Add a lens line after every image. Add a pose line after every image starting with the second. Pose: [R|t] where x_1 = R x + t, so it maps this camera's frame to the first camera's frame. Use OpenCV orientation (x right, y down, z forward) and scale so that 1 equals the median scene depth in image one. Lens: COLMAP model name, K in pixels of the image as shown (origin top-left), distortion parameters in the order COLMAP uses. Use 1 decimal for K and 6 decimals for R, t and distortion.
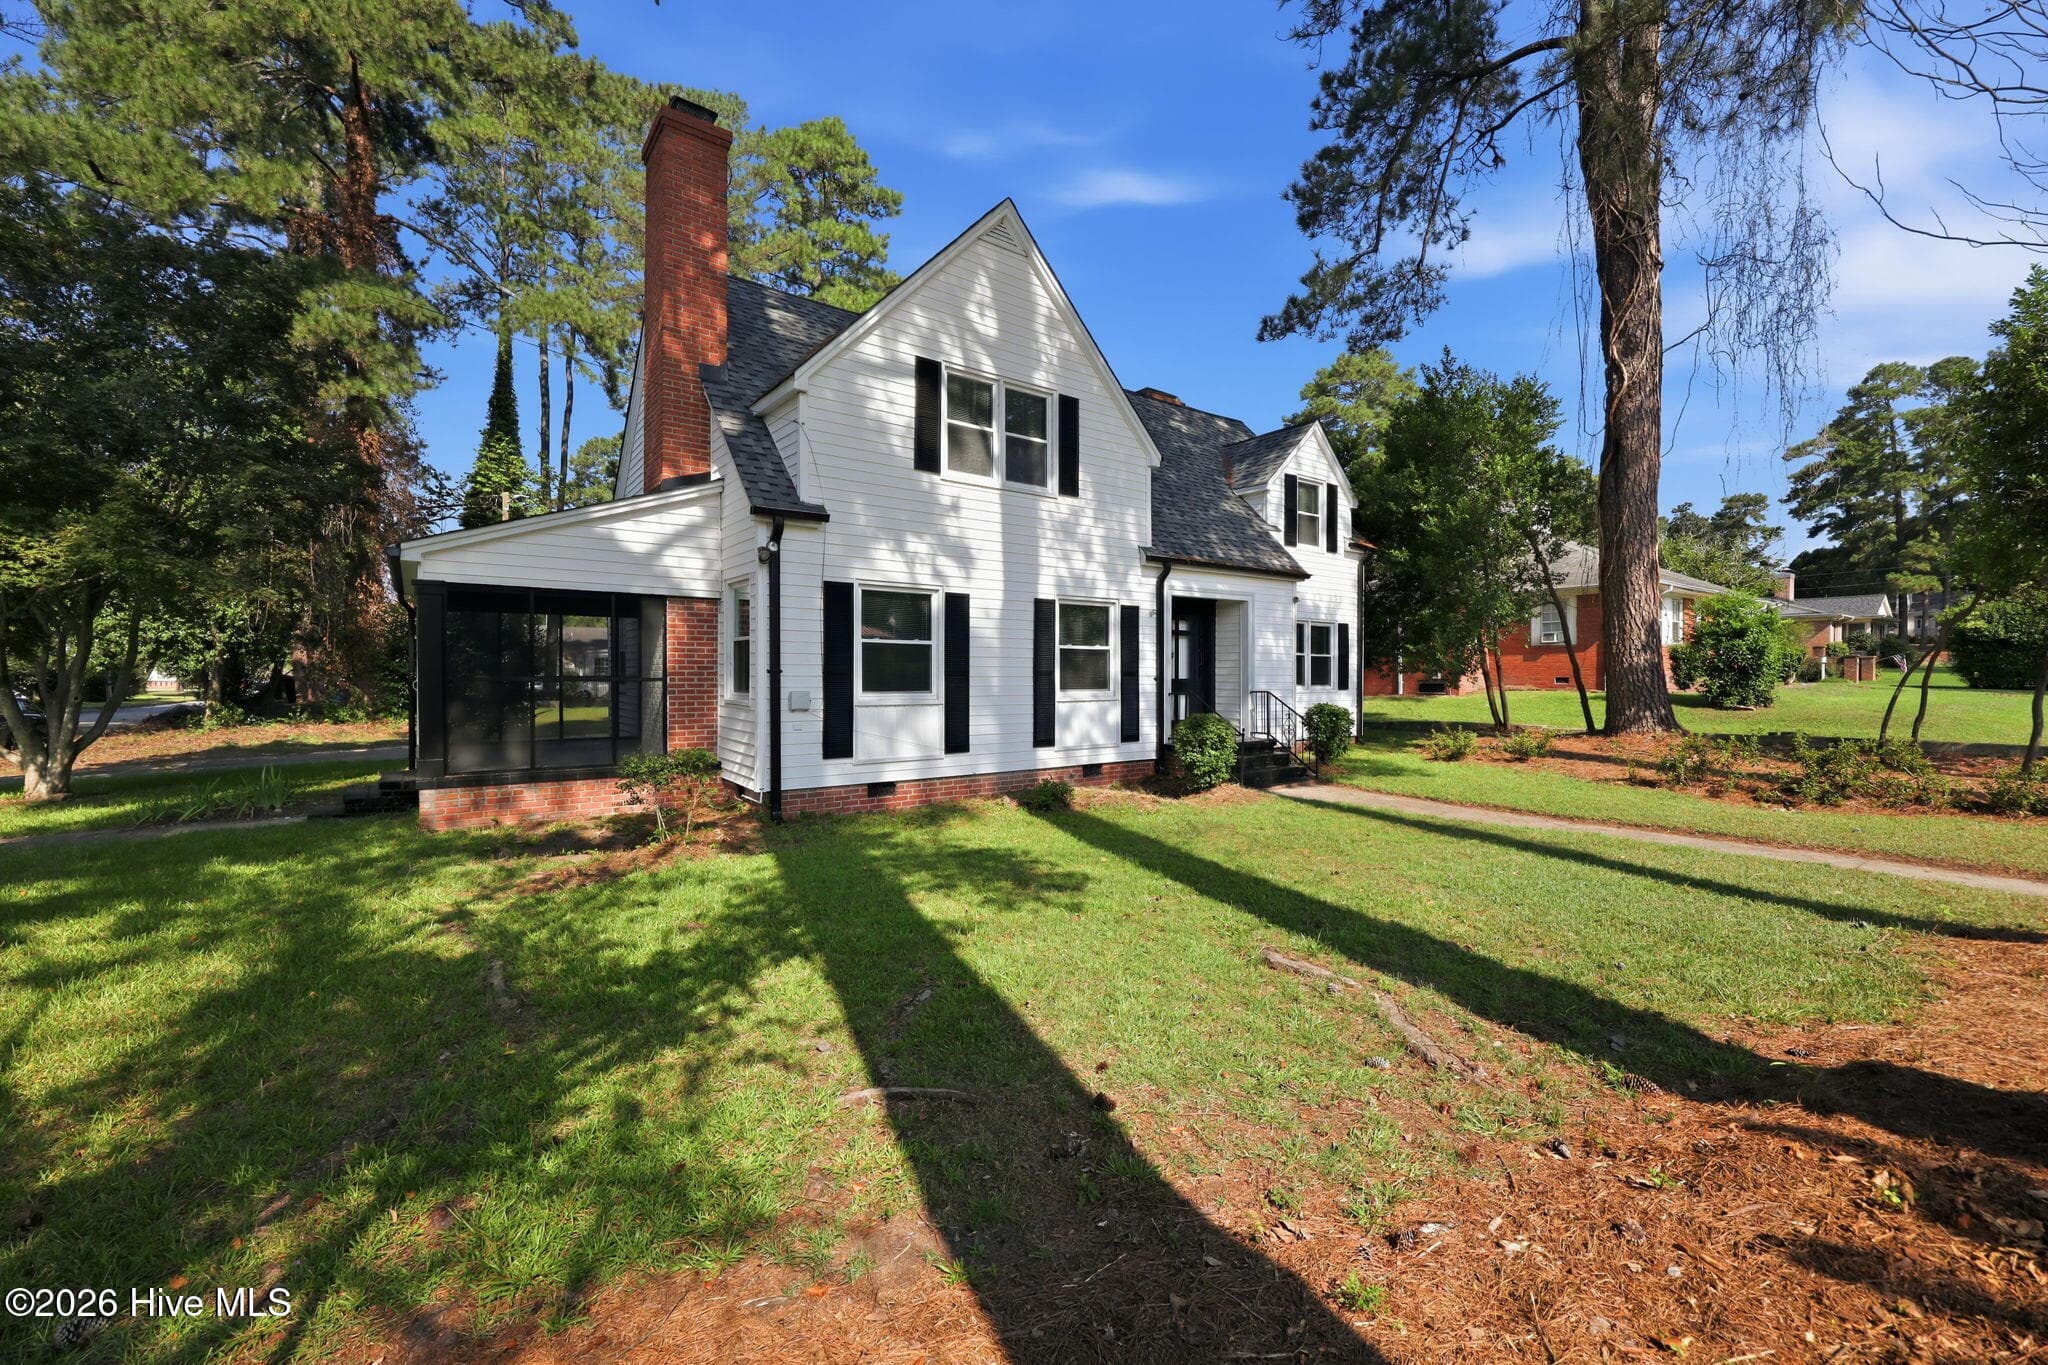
lens RADIAL K [[837.6, 0, 1024.0], [0, 837.6, 682.5], [0, 0, 1]] dist [0.000897, -0.000007]
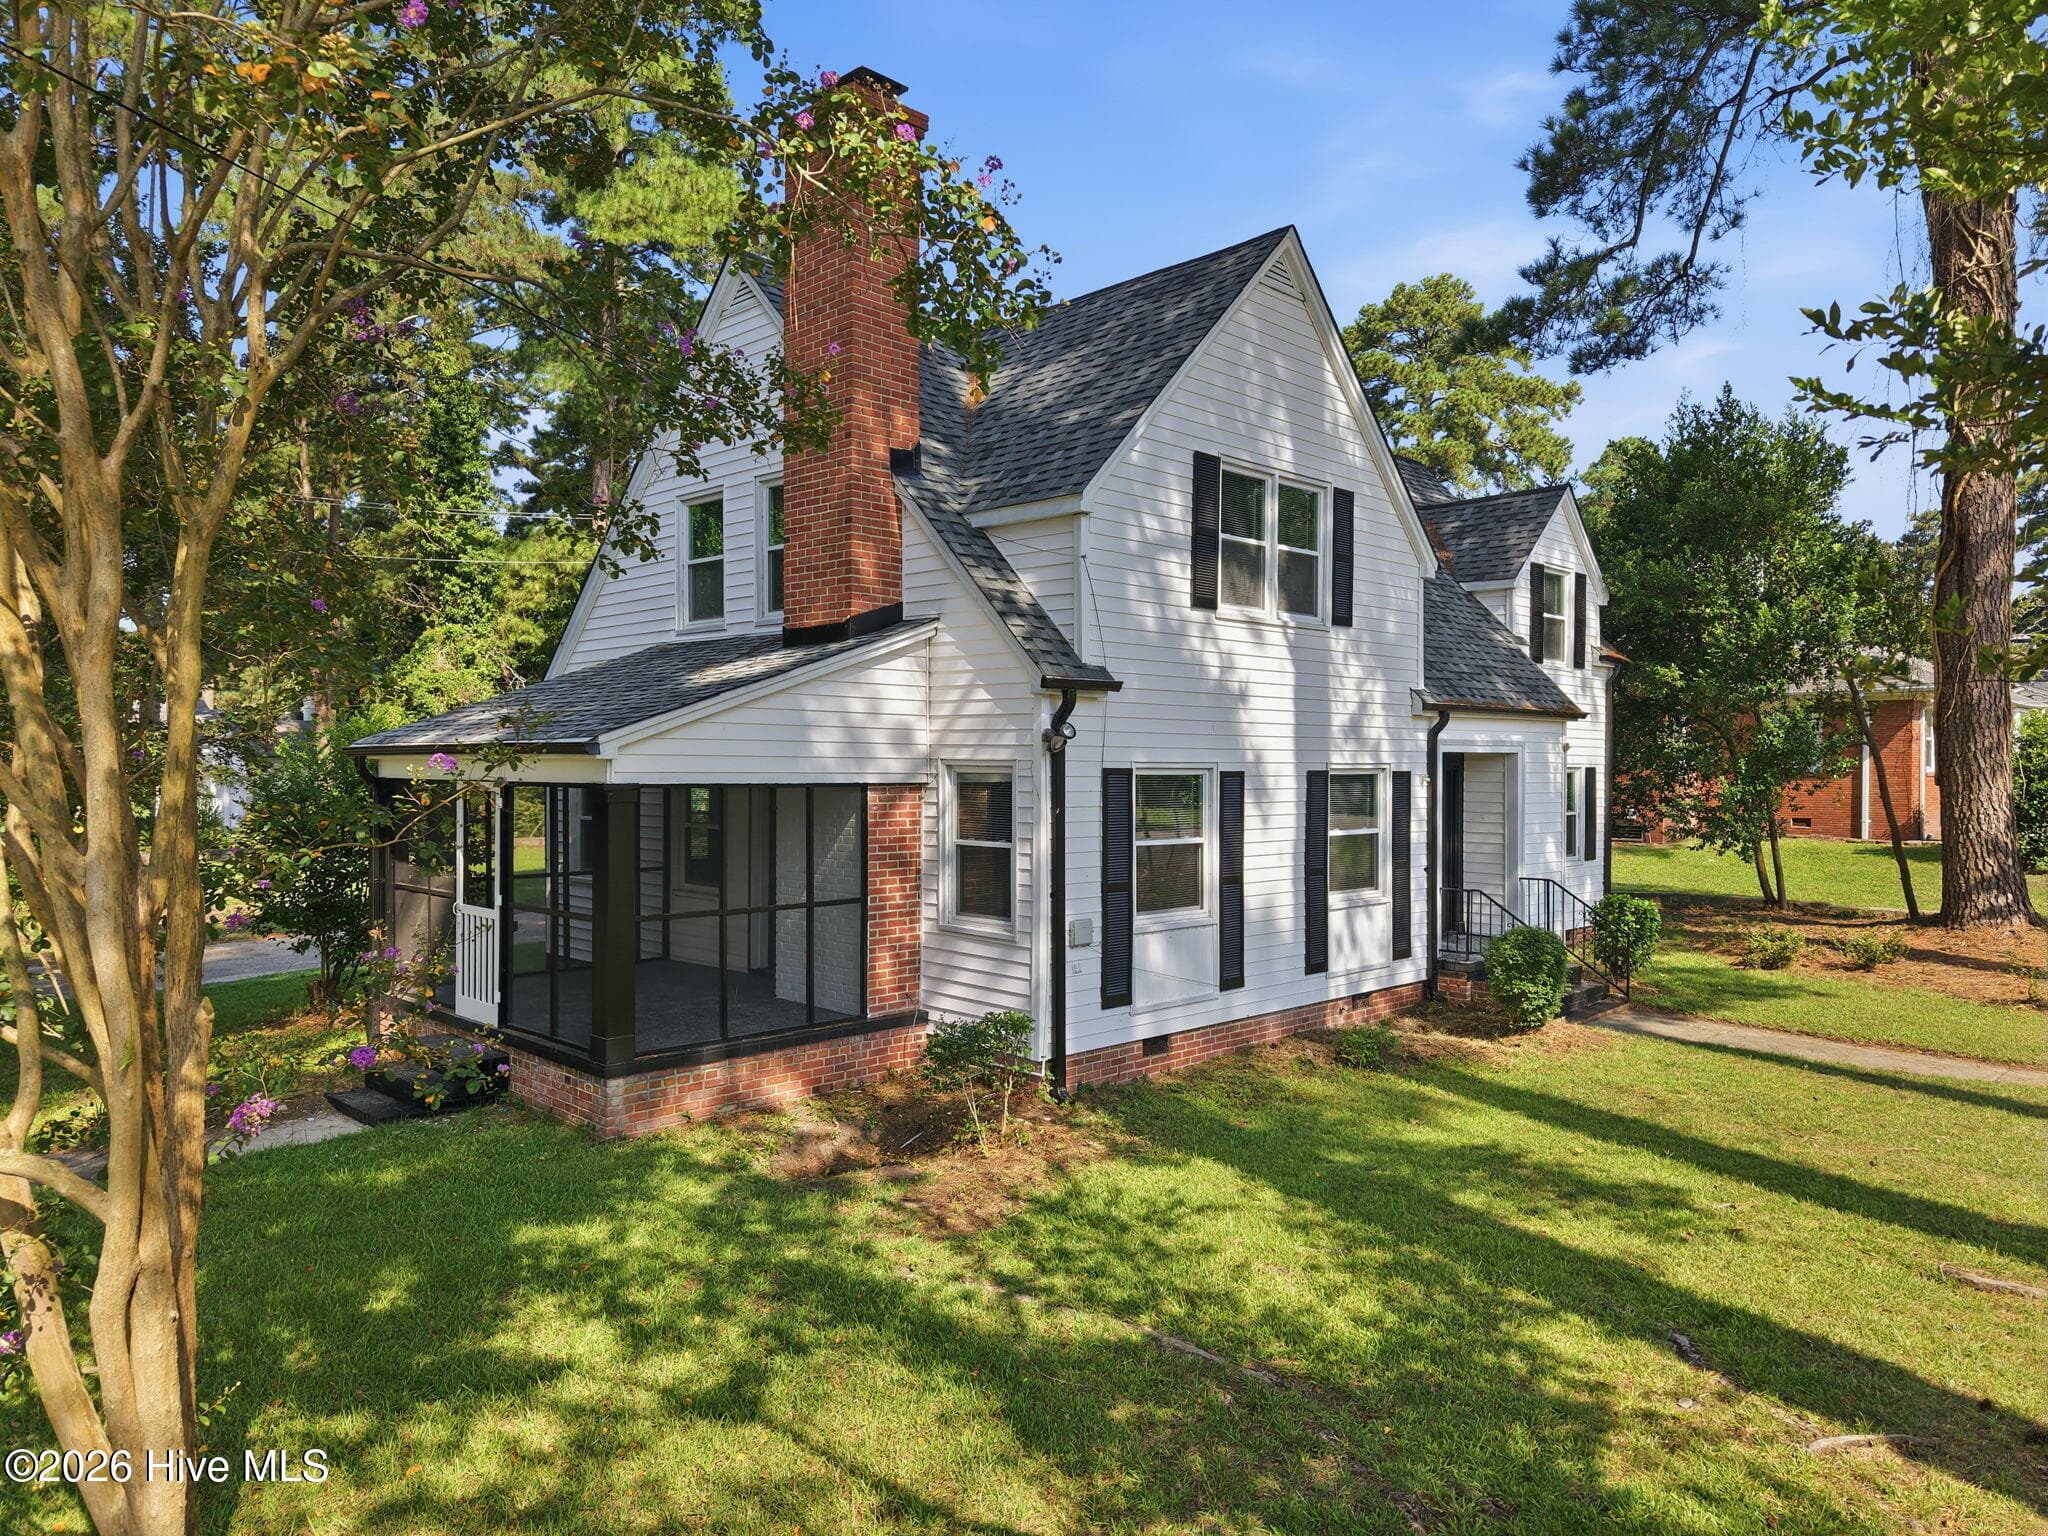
lens RADIAL K [[1369.7, 0, 1022.9], [0, 1369.7, 782.8], [0, 0, 1]] dist [0.020586, -0.019856]
pose [[0.990439, 0.000849, 0.137949, -0.386985], [-0.002212, 0.999950, 0.009727, -0.098258], [-0.137934, -0.009939, 0.990392, -0.144506]]
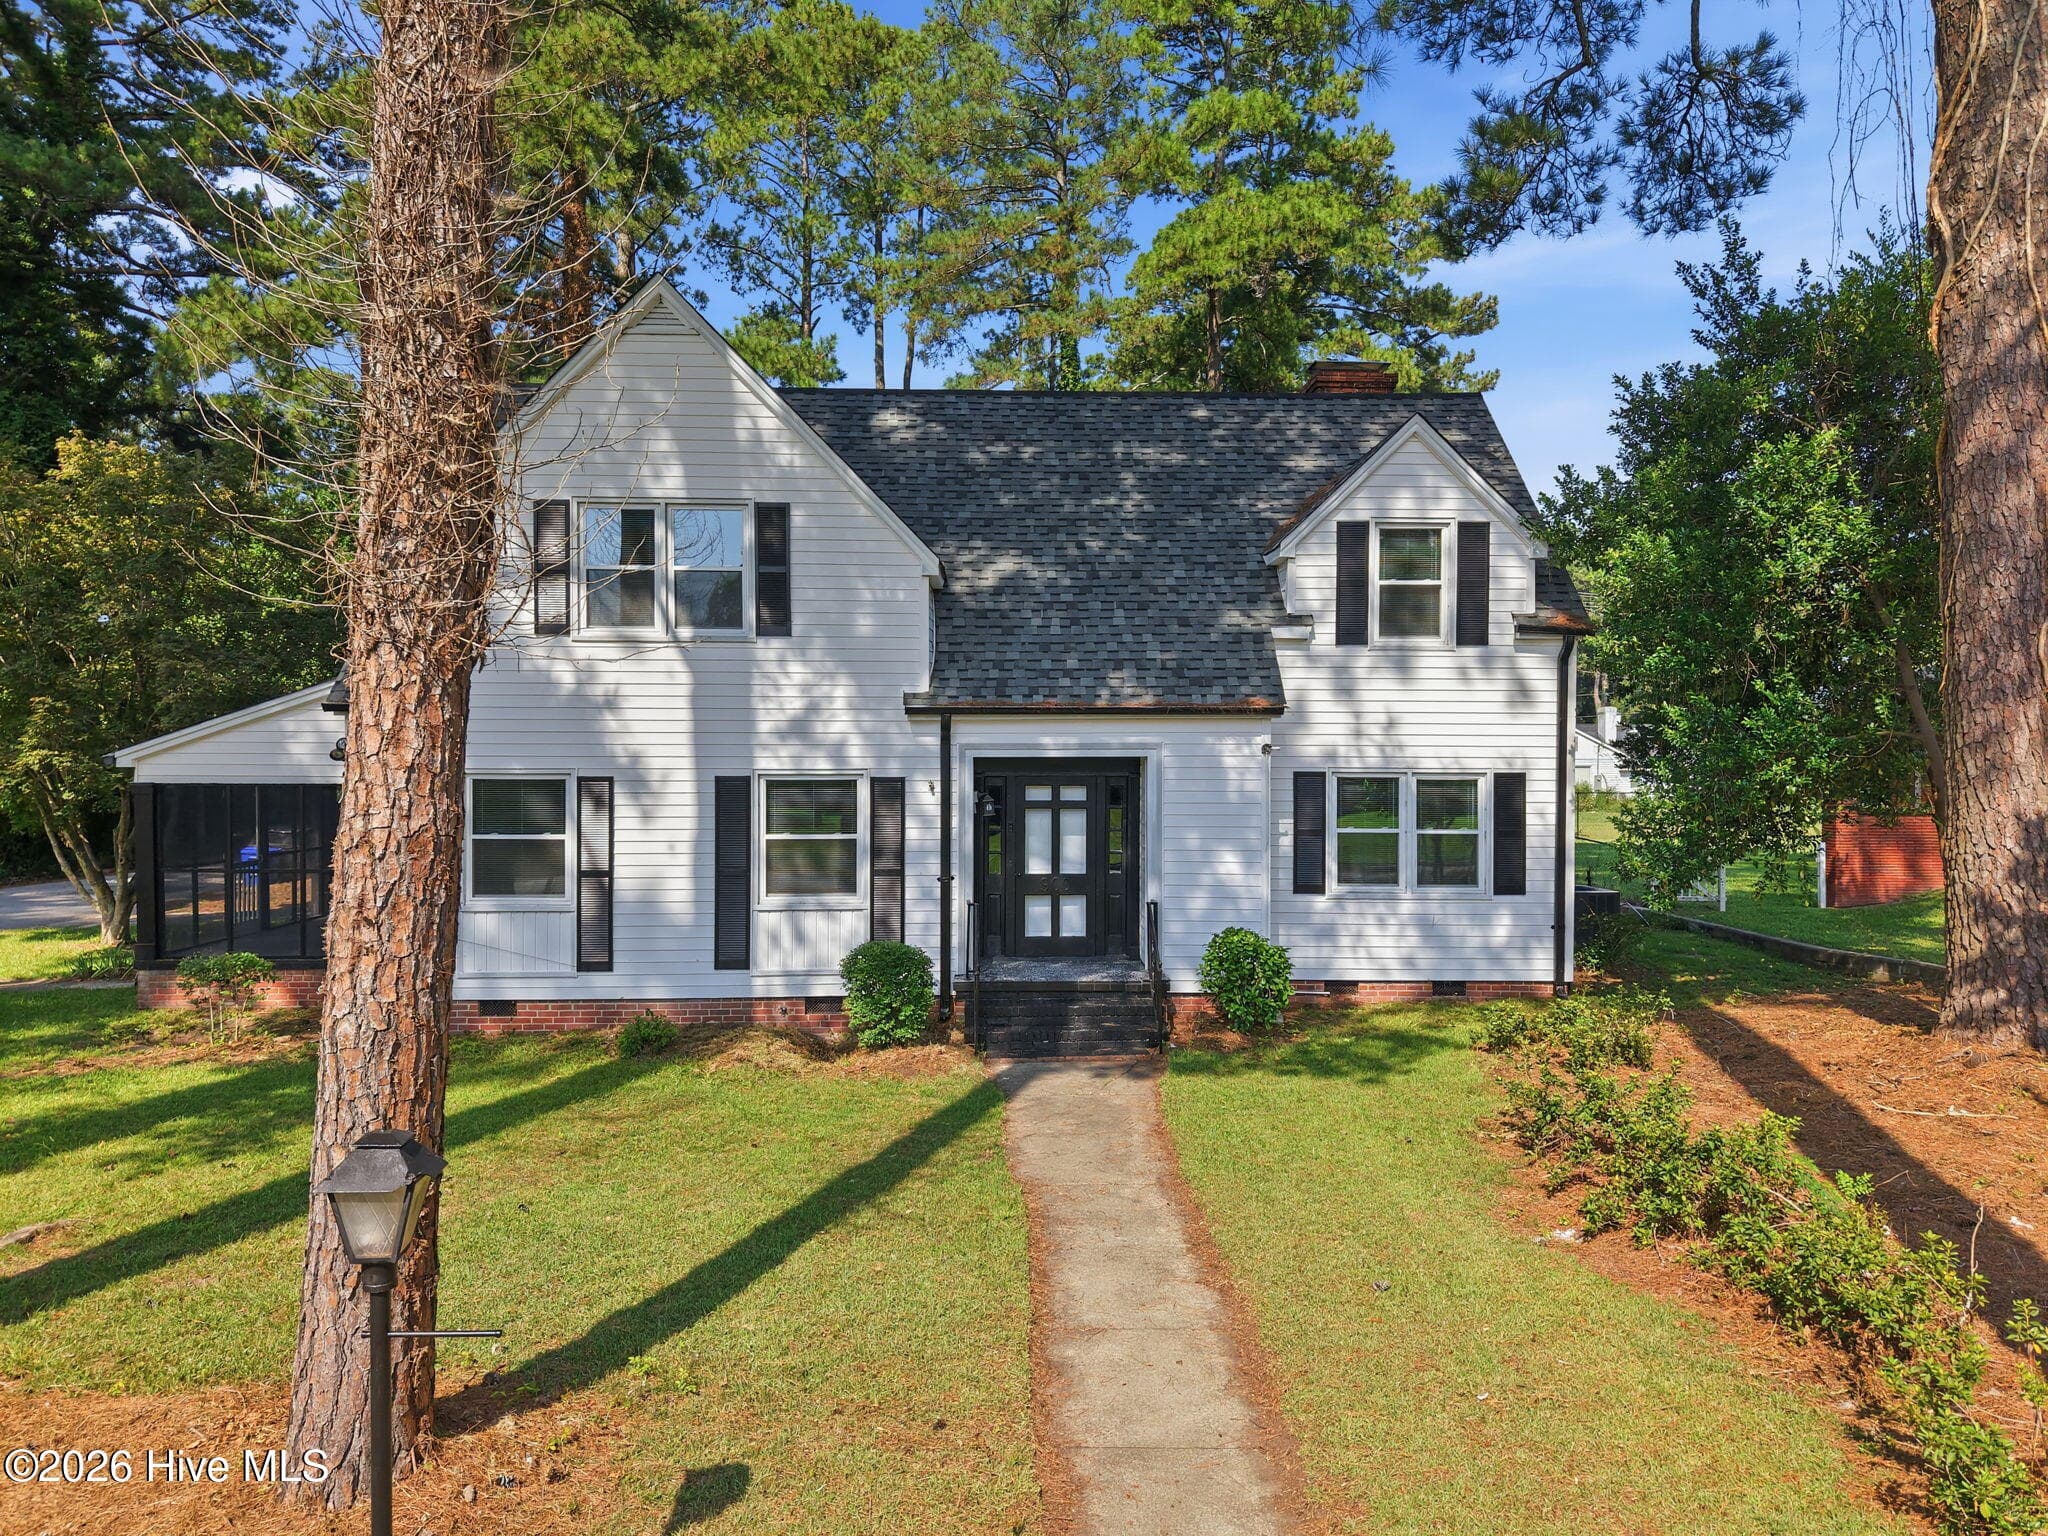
lens RADIAL K [[1369.7, 0, 1022.9], [0, 1369.7, 782.8], [0, 0, 1]] dist [0.020586, -0.019856]
pose [[0.822016, 0.007148, -0.569419, 0.935289], [-0.005051, 0.999973, 0.005262, -0.099338], [0.569442, -0.001450, 0.822030, 0.123000]]
